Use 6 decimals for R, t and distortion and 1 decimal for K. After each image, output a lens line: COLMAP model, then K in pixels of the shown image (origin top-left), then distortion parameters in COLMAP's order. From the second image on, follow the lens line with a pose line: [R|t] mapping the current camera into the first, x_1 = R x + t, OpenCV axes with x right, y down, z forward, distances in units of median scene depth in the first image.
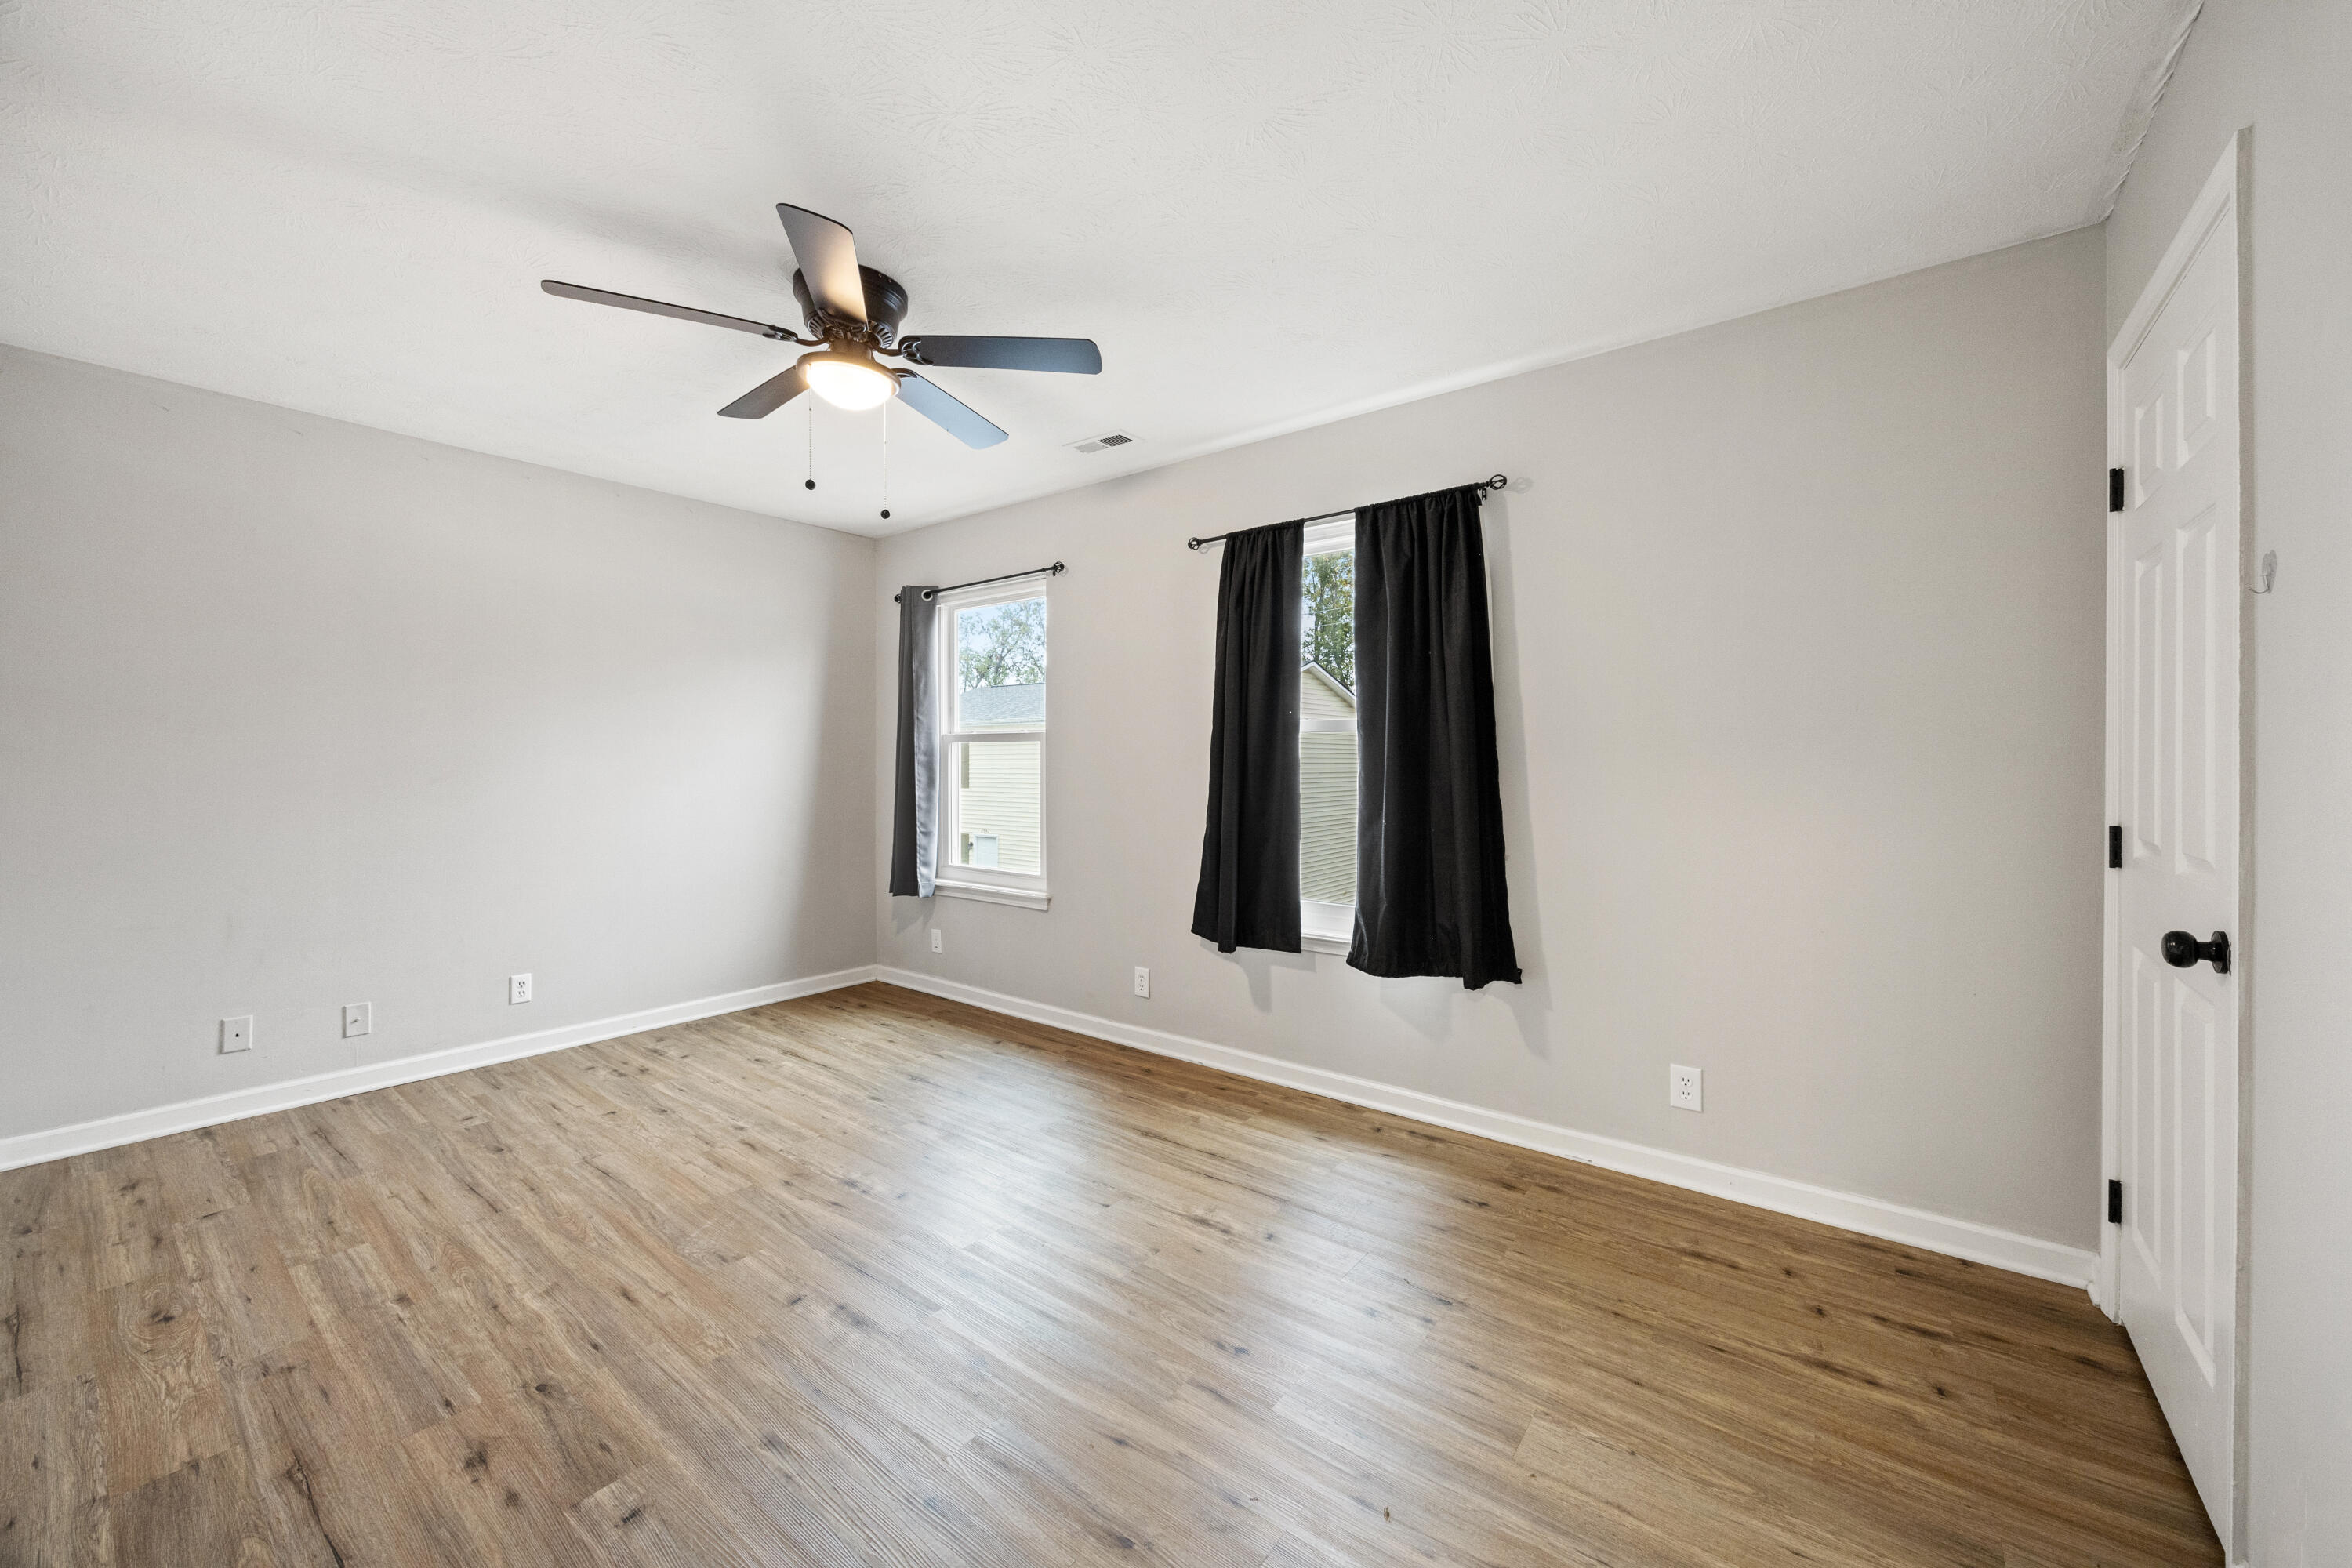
lens RADIAL K [[898.7, 0, 1182.8], [0, 898.7, 761.0], [0, 0, 1]] dist [-0.003706, -0.000146]
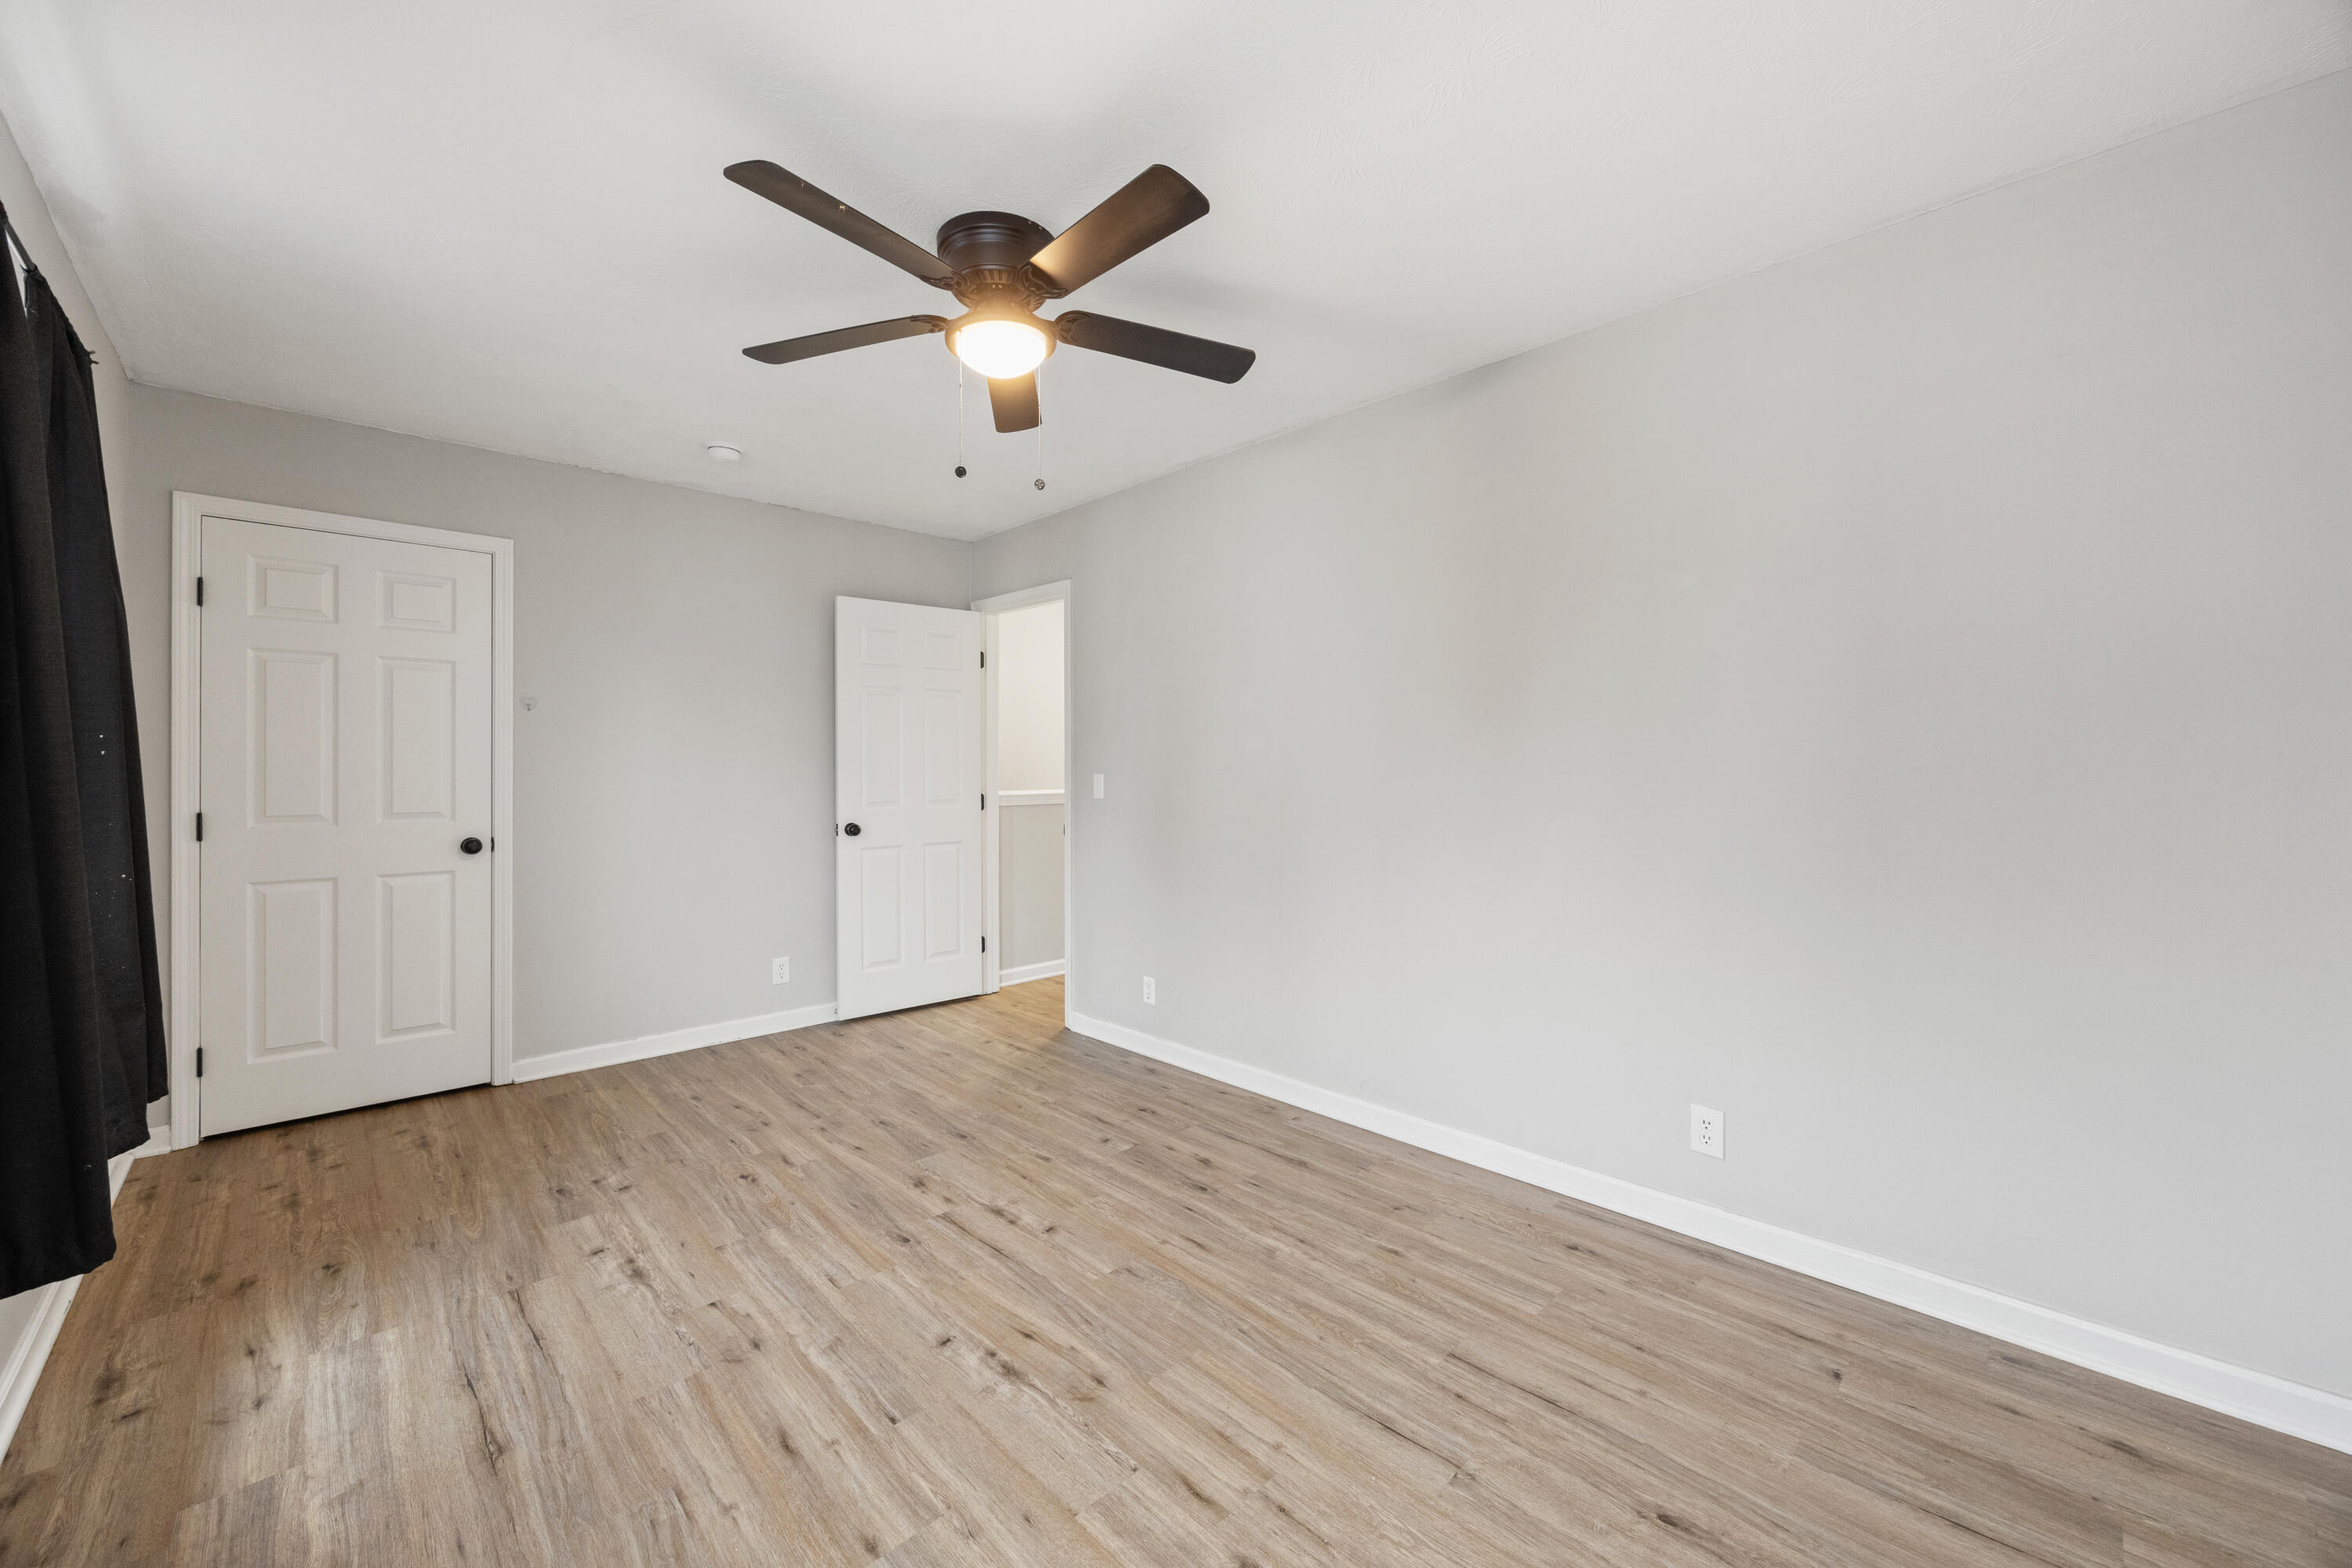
lens RADIAL K [[898.7, 0, 1182.8], [0, 898.7, 761.0], [0, 0, 1]] dist [-0.003706, -0.000146]
pose [[-0.990097, 0.003781, 0.140337, -0.685290], [0.003103, 0.999982, -0.005047, -0.003131], [-0.140354, -0.004561, -0.990091, 1.904368]]
